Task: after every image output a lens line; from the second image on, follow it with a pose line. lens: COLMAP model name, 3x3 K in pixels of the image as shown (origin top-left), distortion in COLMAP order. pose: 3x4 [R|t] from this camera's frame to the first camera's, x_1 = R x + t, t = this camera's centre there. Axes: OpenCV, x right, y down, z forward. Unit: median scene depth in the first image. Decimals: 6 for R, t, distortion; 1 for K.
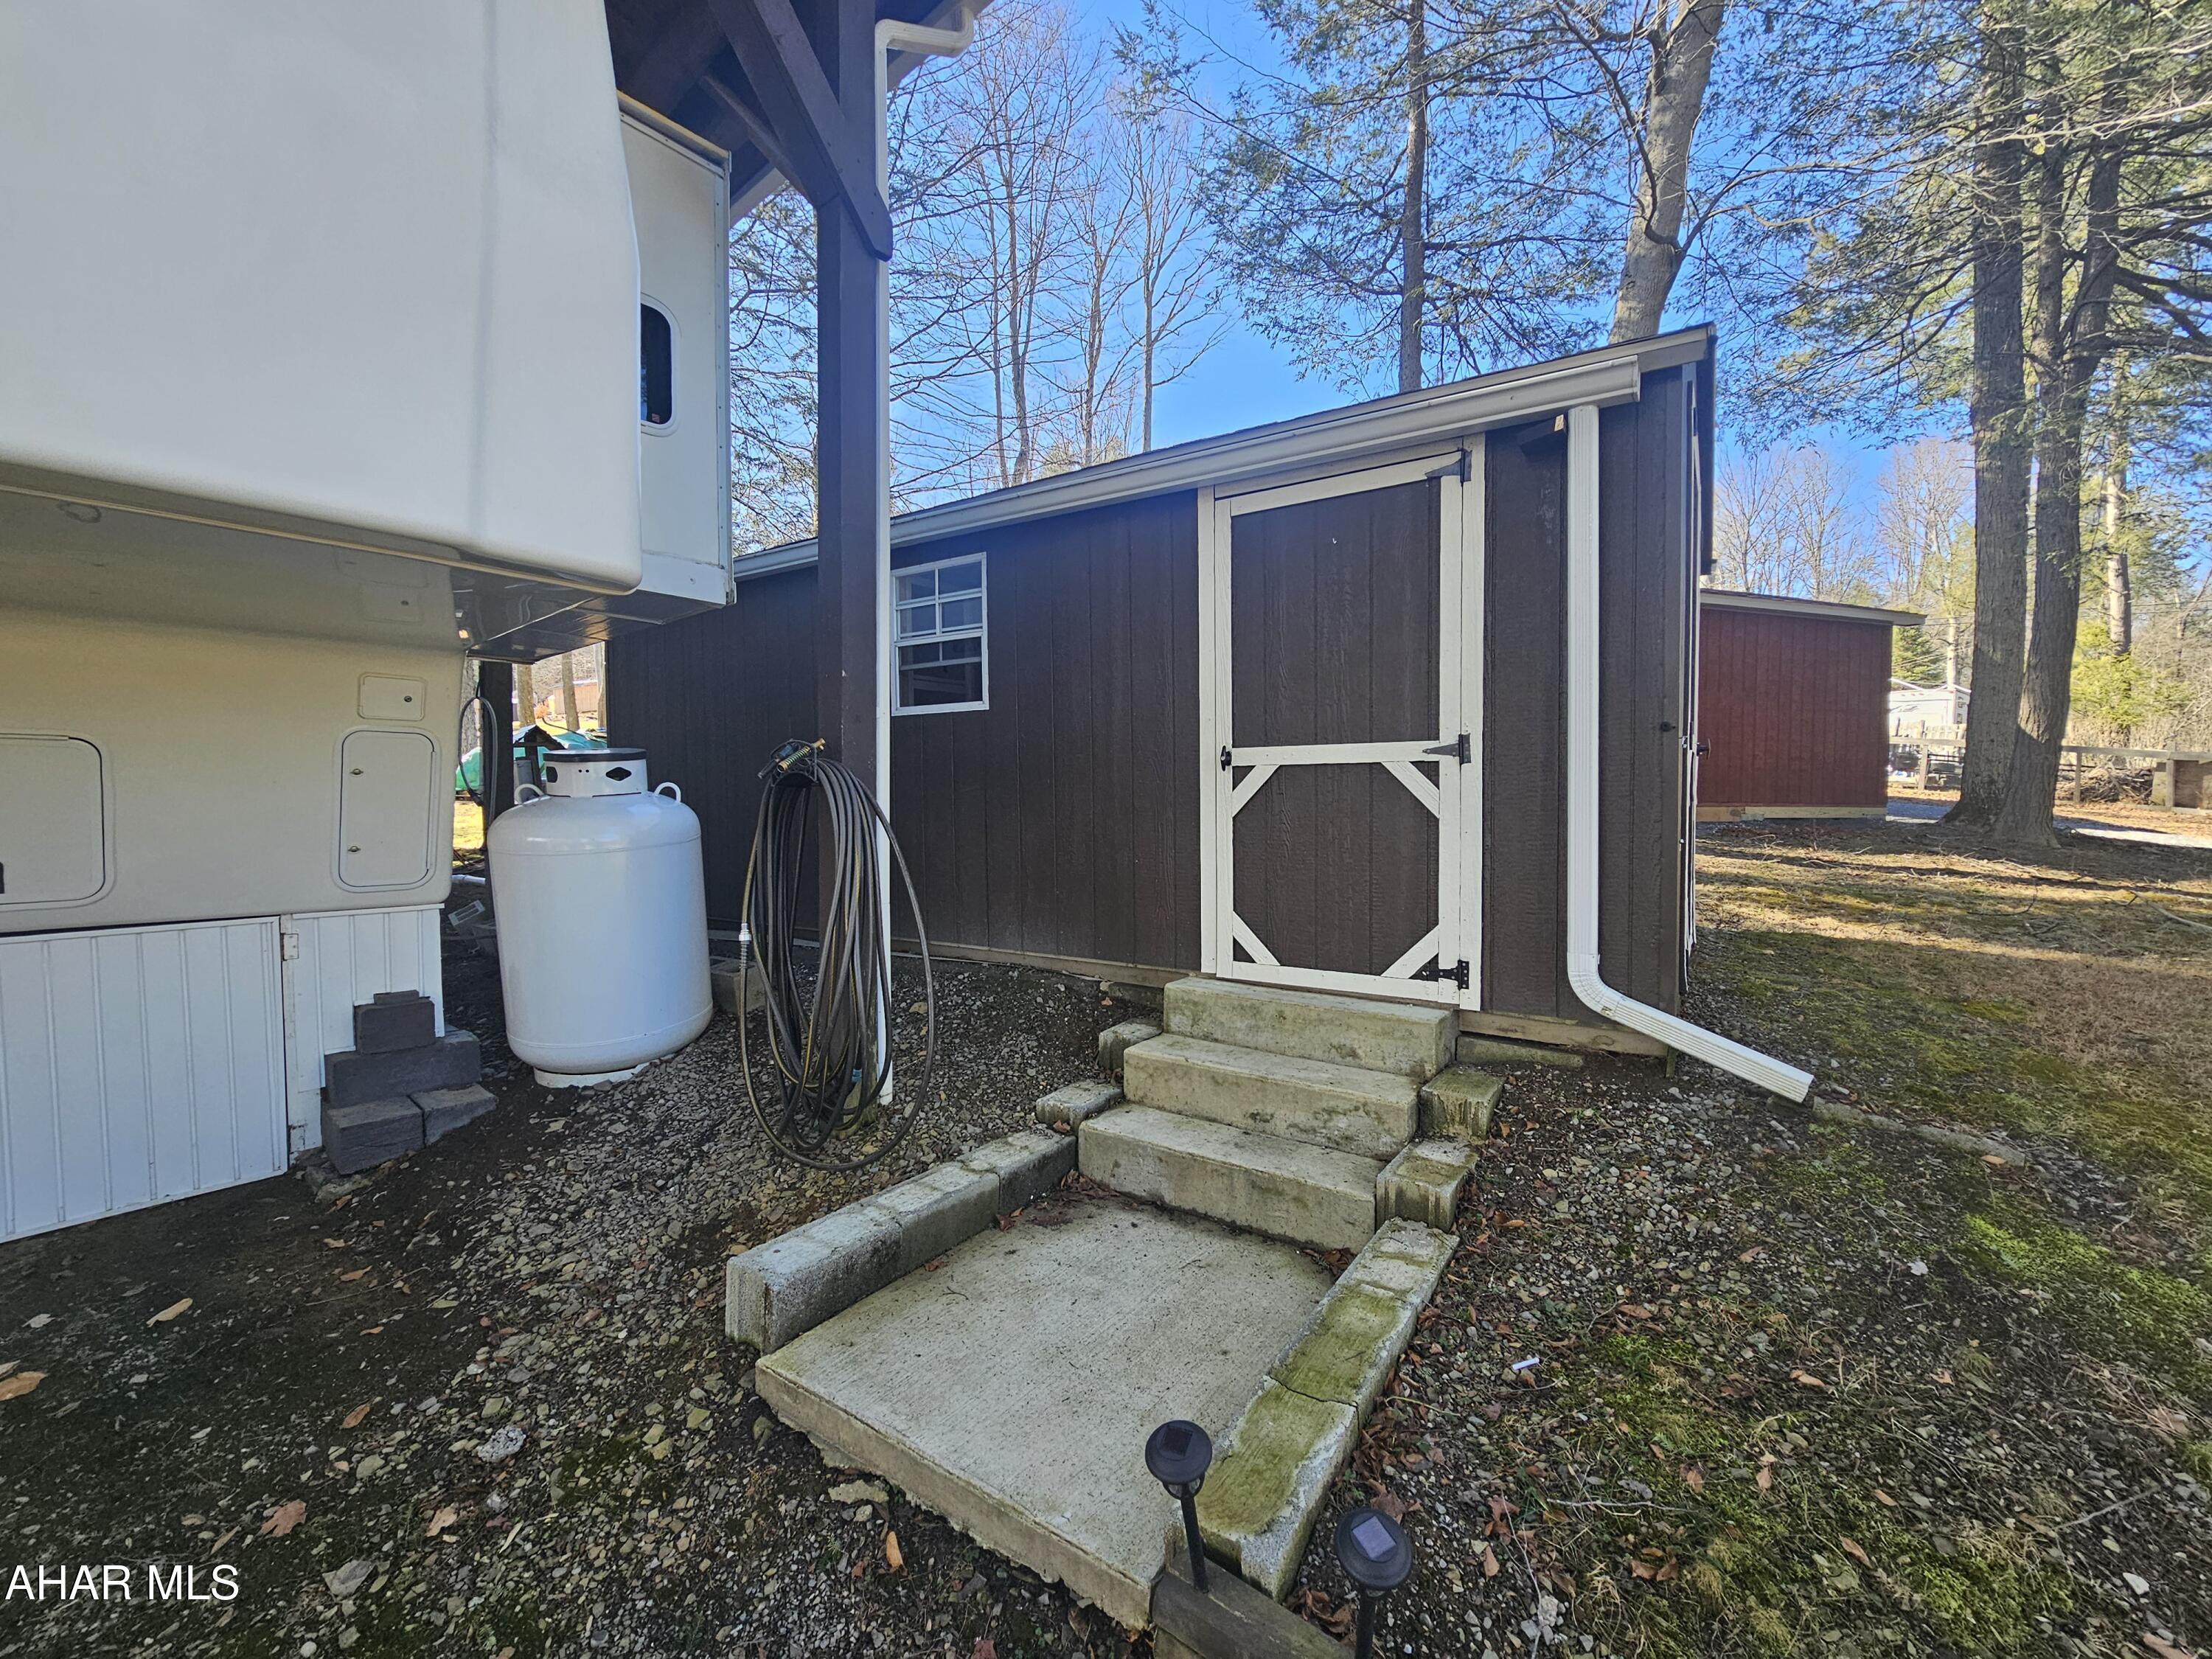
lens RADIAL K [[906.1, 0, 1108.3], [0, 906.1, 833.3], [0, 0, 1]] dist [-0.003756, -0.000705]
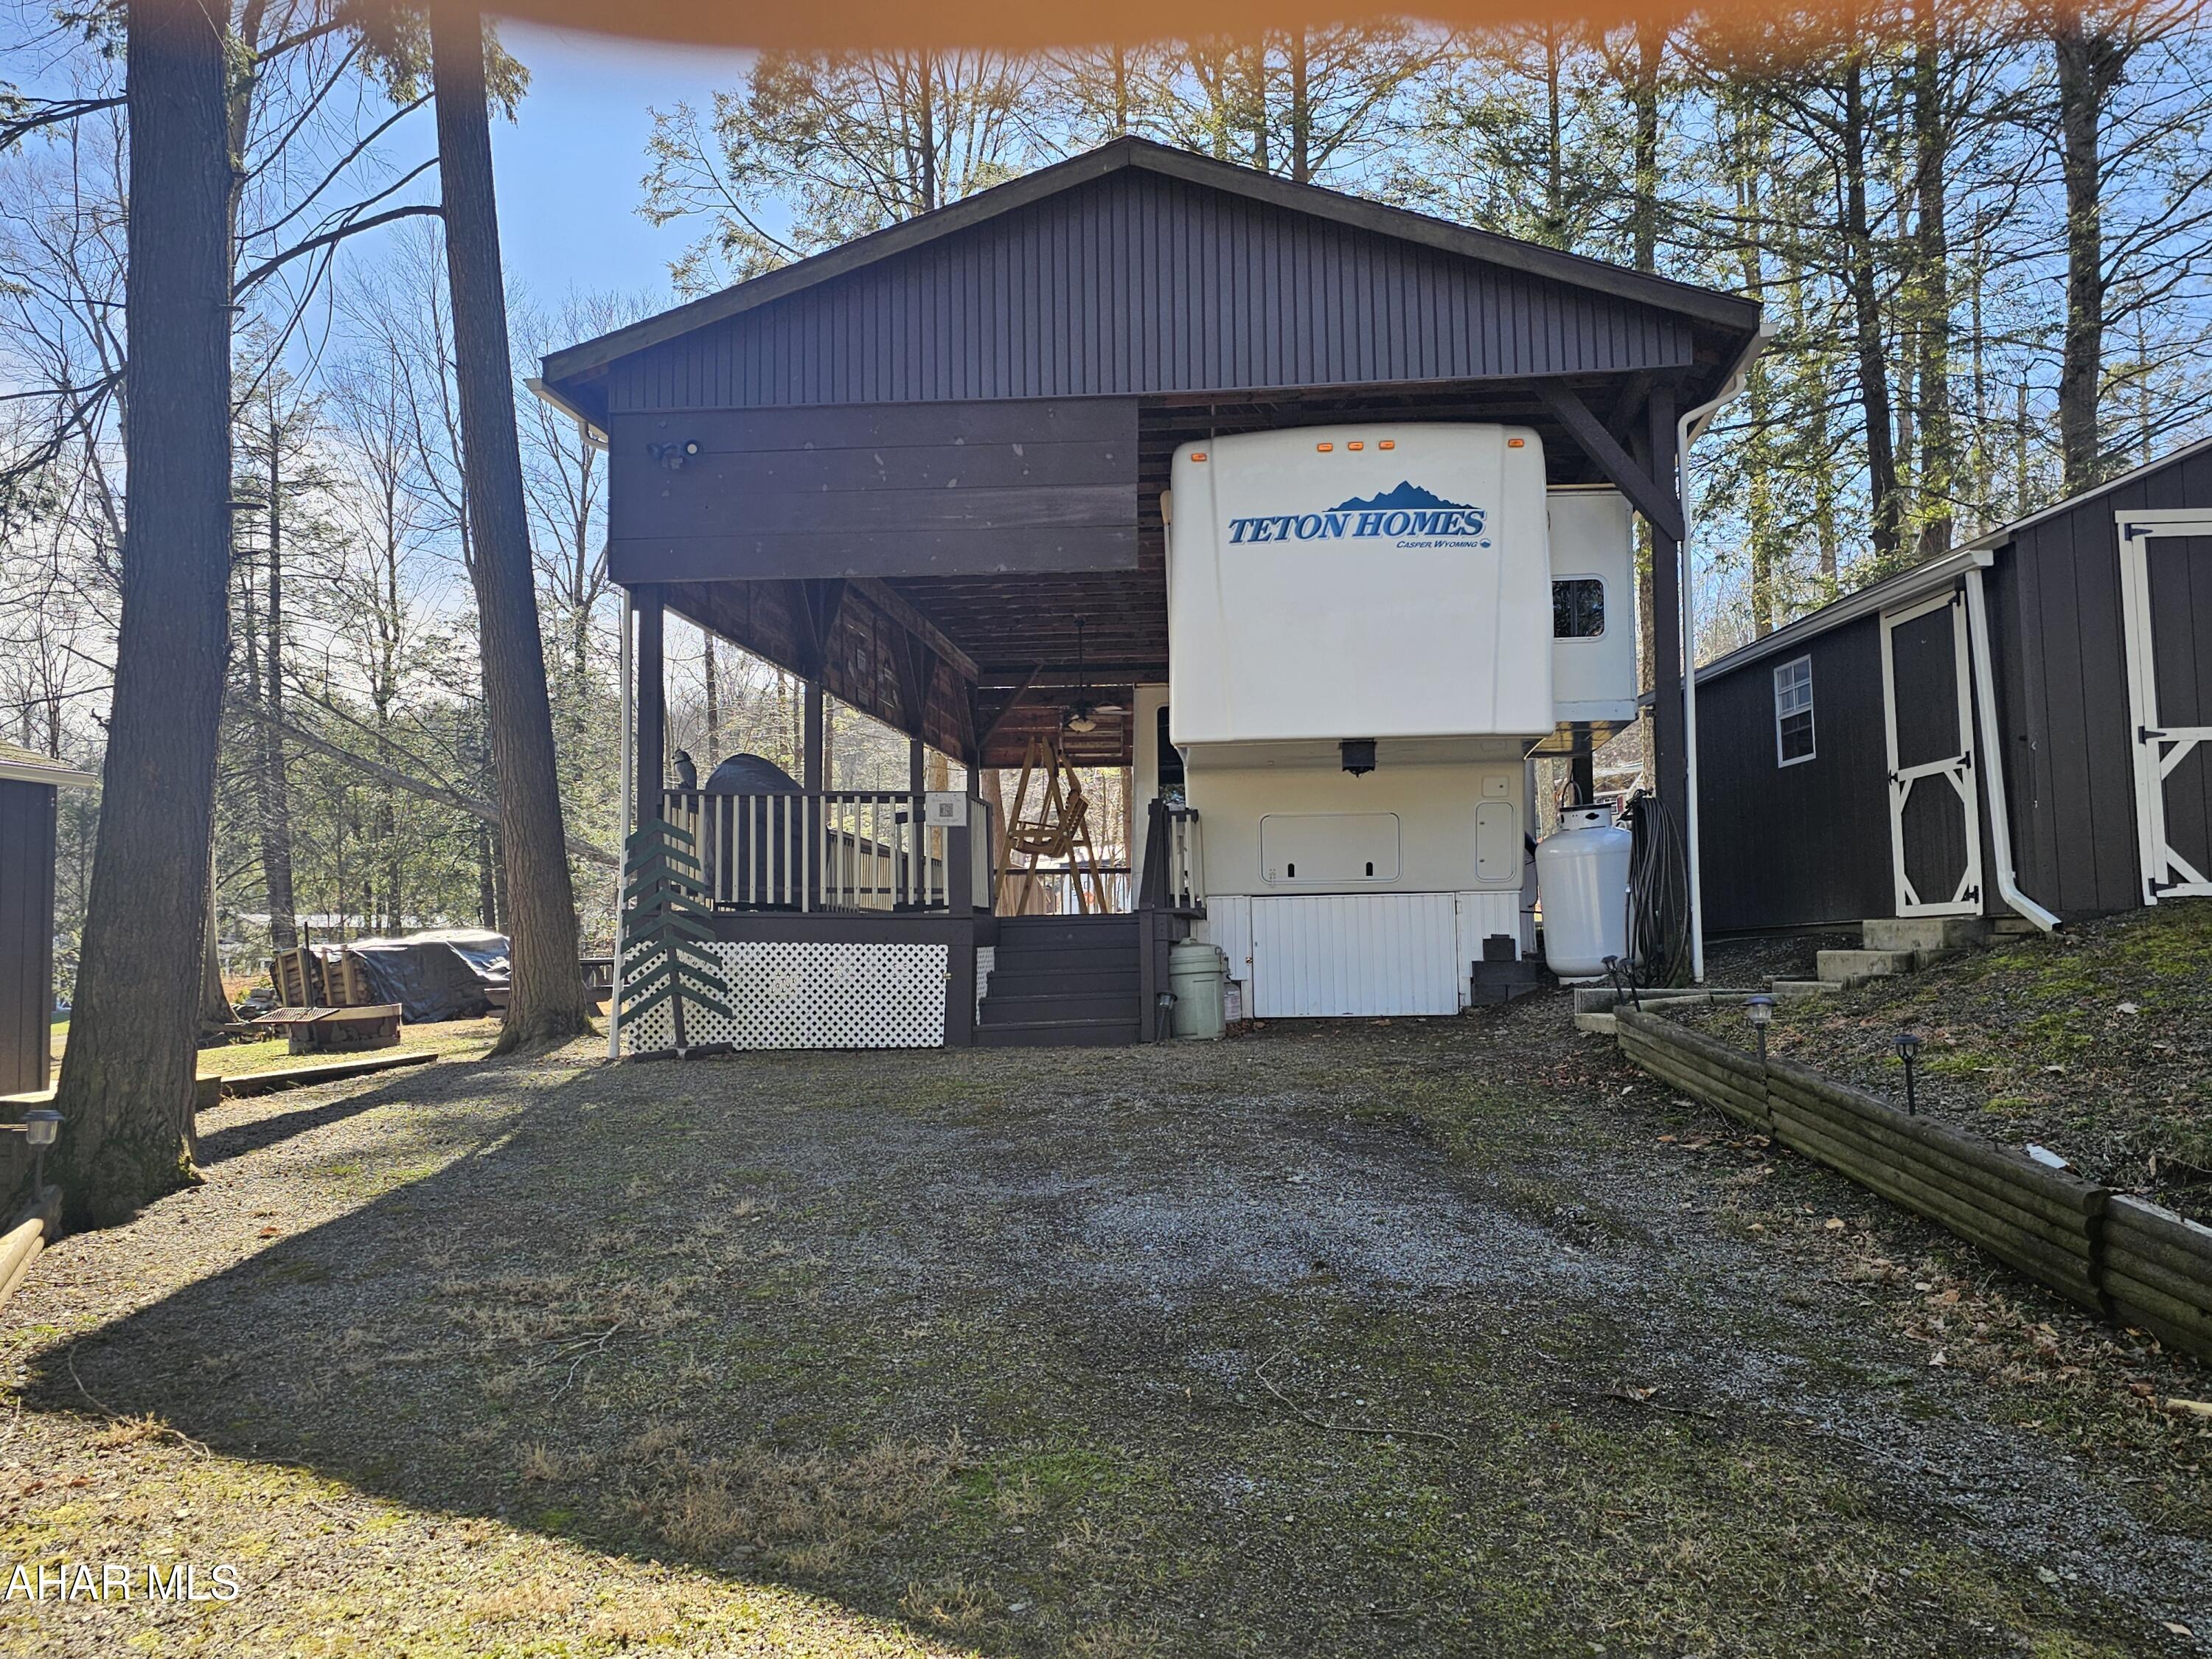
lens RADIAL K [[1839.9, 0, 1099.5], [0, 1839.9, 834.5], [0, 0, 1]] dist [0.097235, -0.083829]
pose [[0.566056, -0.067343, -0.821612, 2.058360], [-0.017511, 0.995451, -0.093656, 0.353219], [0.824181, 0.067402, 0.562301, -2.017404]]
